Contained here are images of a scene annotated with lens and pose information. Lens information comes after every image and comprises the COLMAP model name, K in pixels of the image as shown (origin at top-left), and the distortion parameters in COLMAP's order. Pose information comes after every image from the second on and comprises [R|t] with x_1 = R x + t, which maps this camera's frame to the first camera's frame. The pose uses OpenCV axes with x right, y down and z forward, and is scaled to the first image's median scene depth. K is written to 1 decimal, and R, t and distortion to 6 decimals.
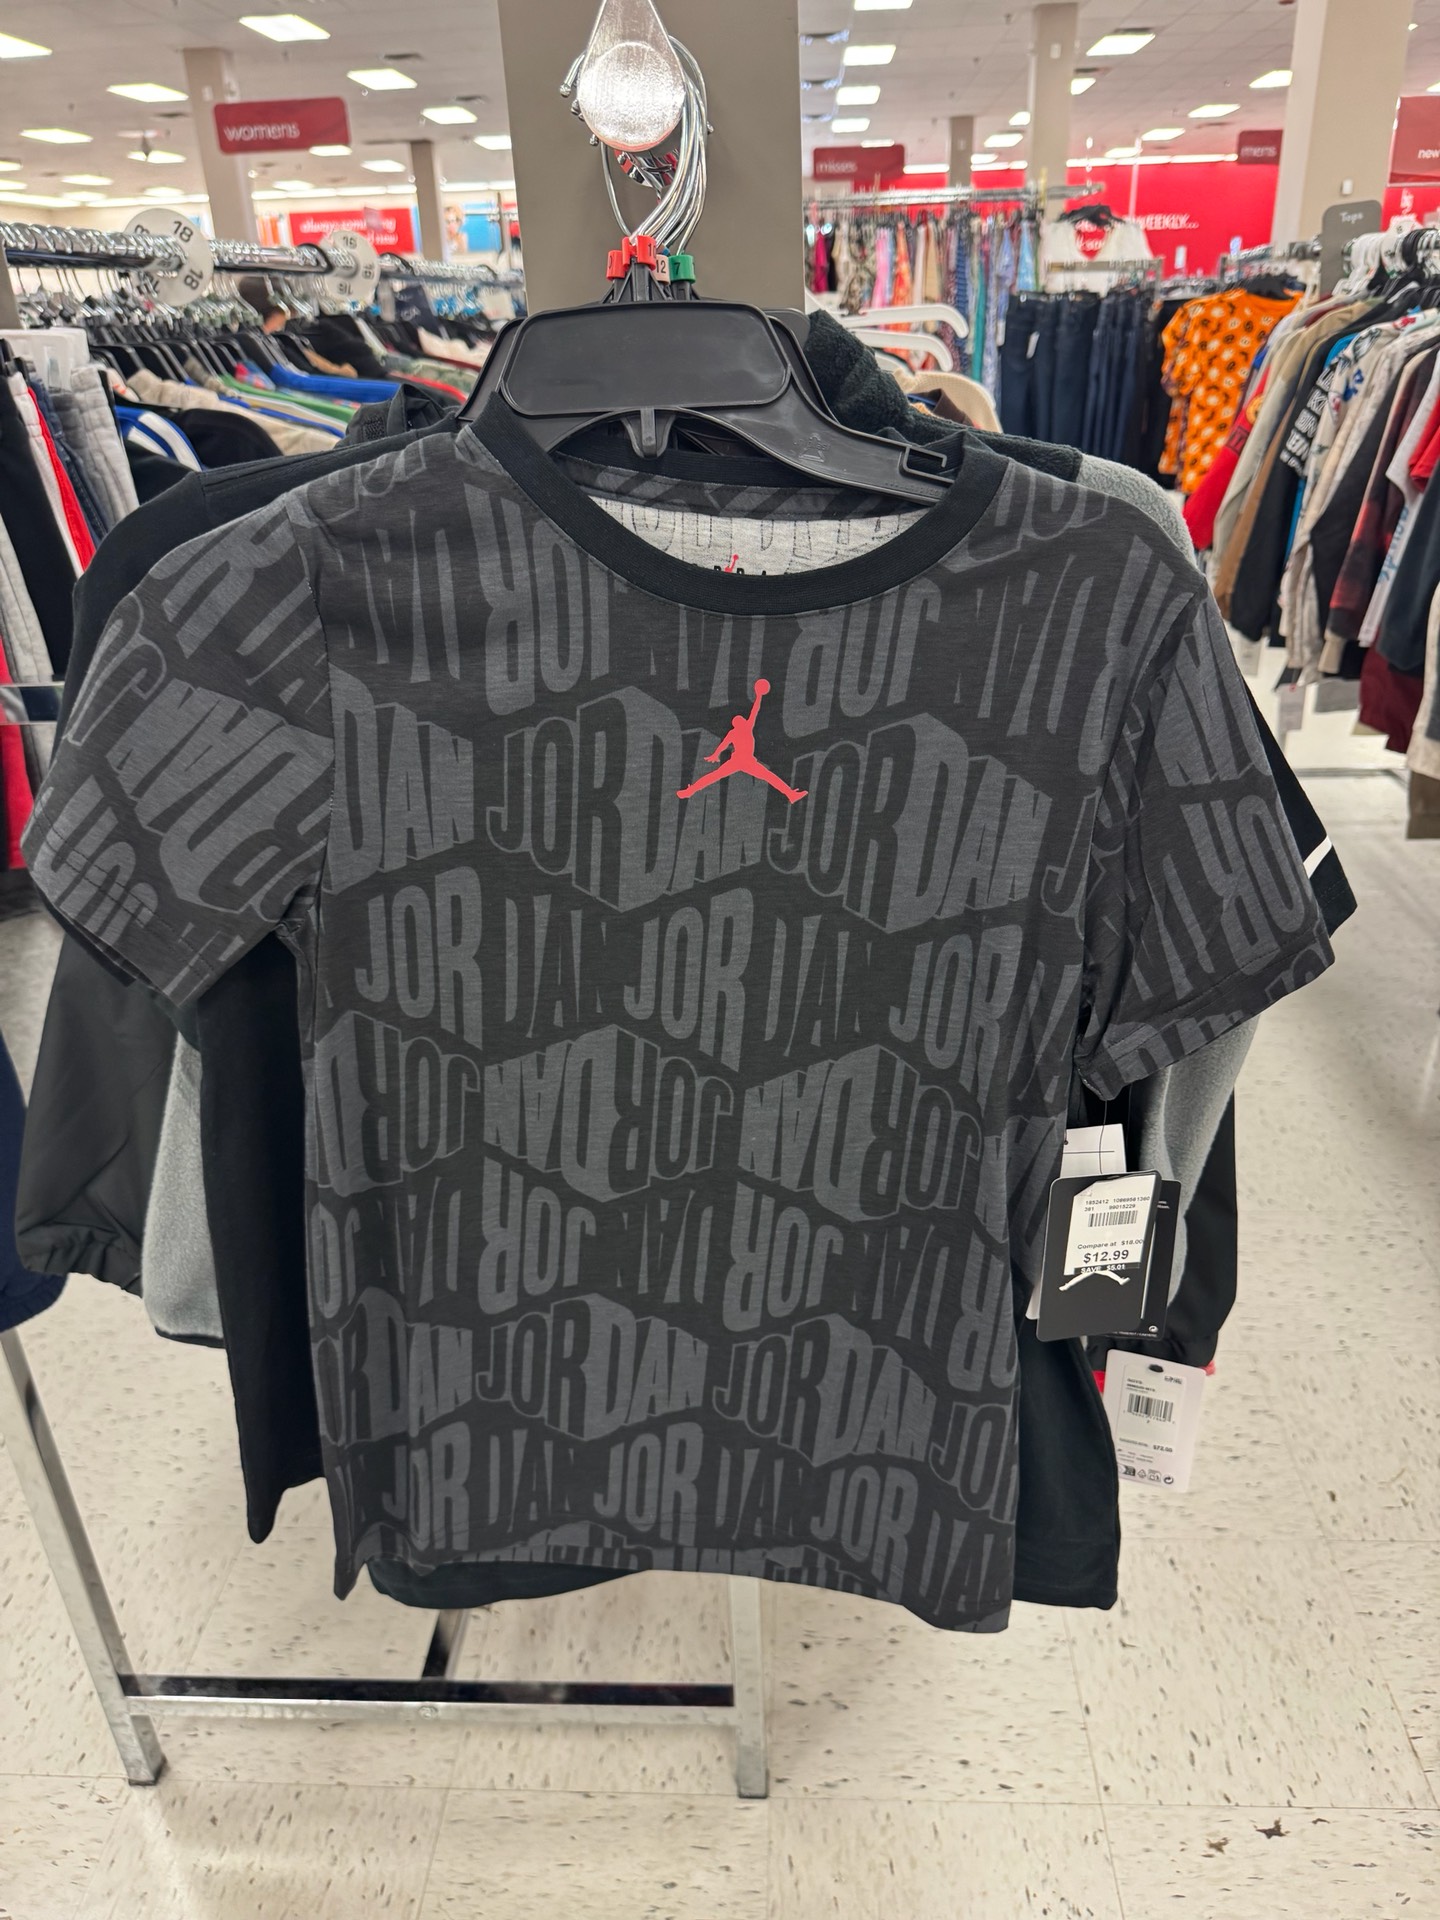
lens RADIAL K [[1381.5, 0, 720.0], [0, 1381.5, 960.0], [0, 0, 1]] dist [-0.013645, -0.001661]
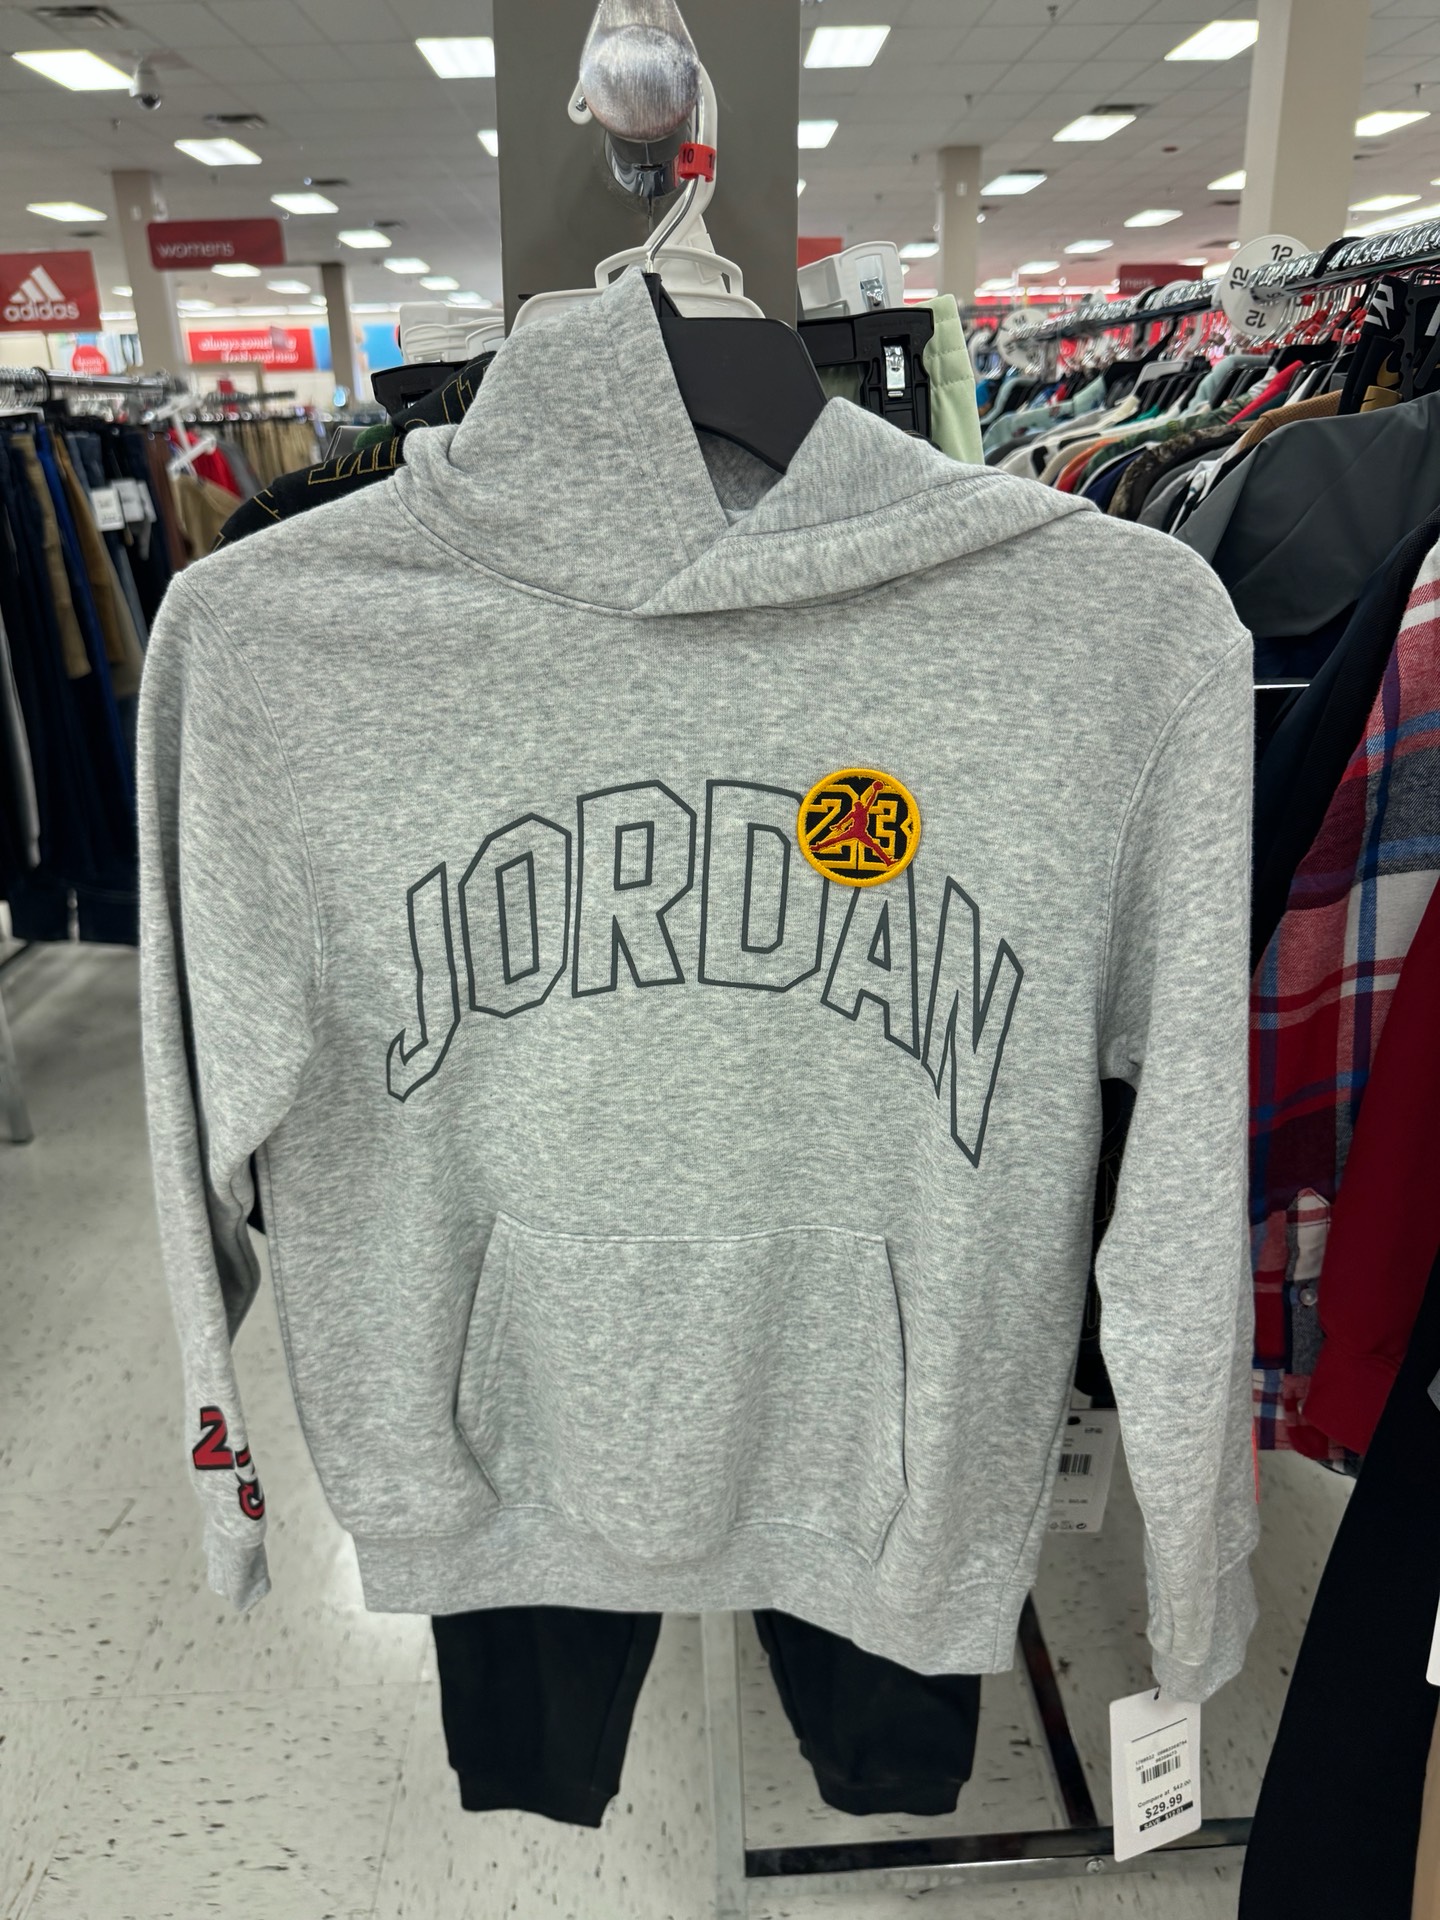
lens RADIAL K [[1374.9, 0, 720.7], [0, 1374.9, 948.2], [0, 0, 1]] dist [-0.009032, -0.006255]
pose [[0.996347, -0.025323, 0.081555, -0.319156], [0.031746, 0.996413, -0.078442, 0.009844], [-0.079276, 0.080744, 0.993577, 0.057011]]
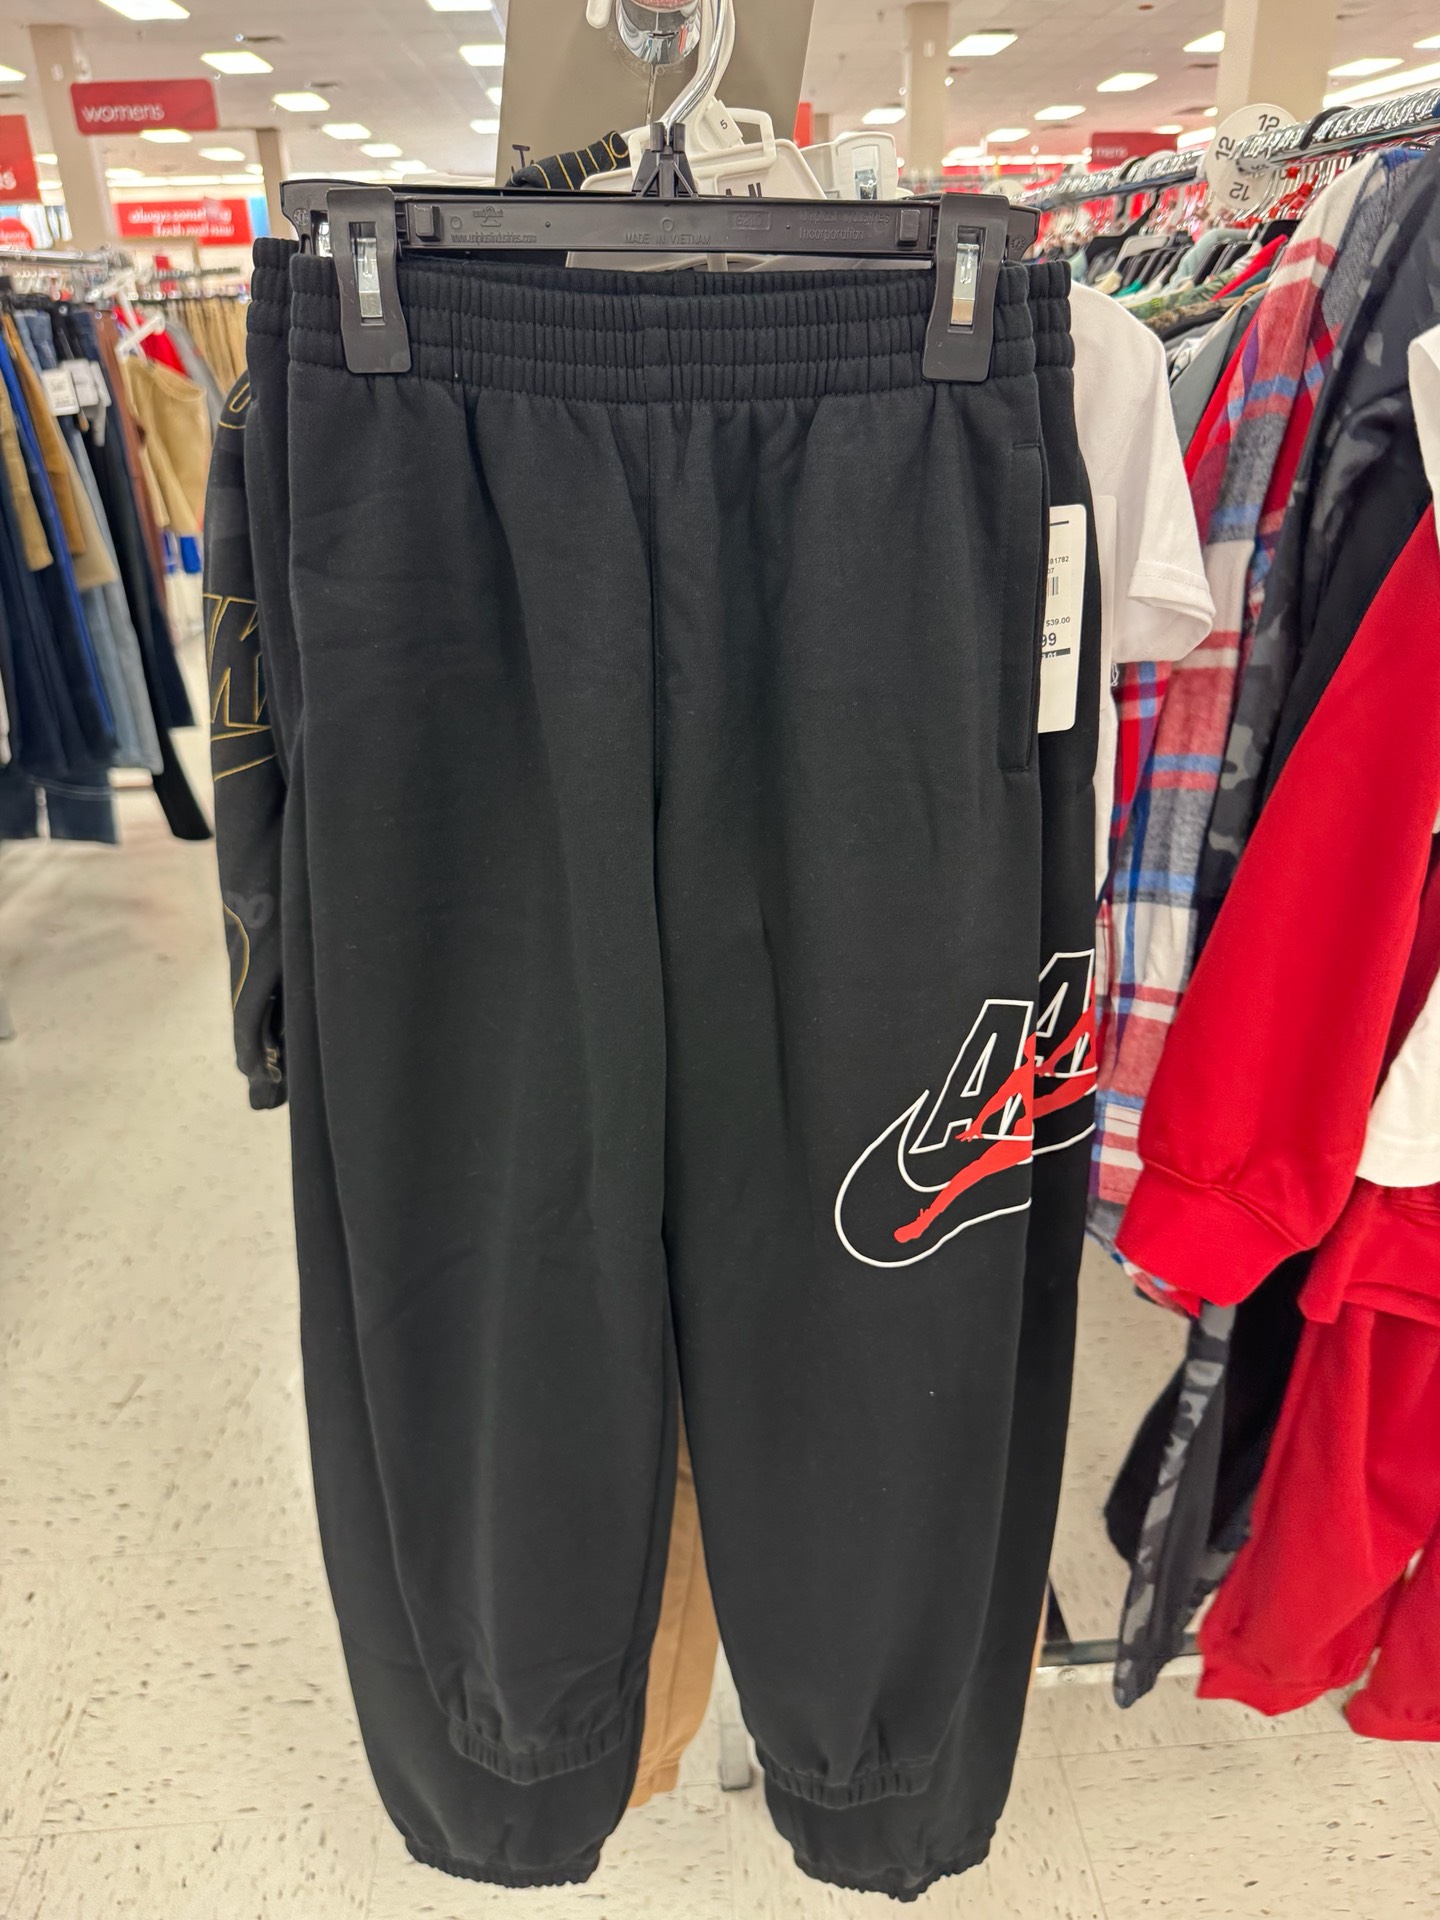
lens RADIAL K [[1381.5, 0, 720.0], [0, 1381.5, 960.0], [0, 0, 1]] dist [-0.013645, -0.001661]
pose [[0.993582, -0.043268, 0.104515, -0.333240], [0.043184, 0.999062, 0.003068, 0.018953], [-0.104550, 0.001466, 0.994519, 0.040320]]
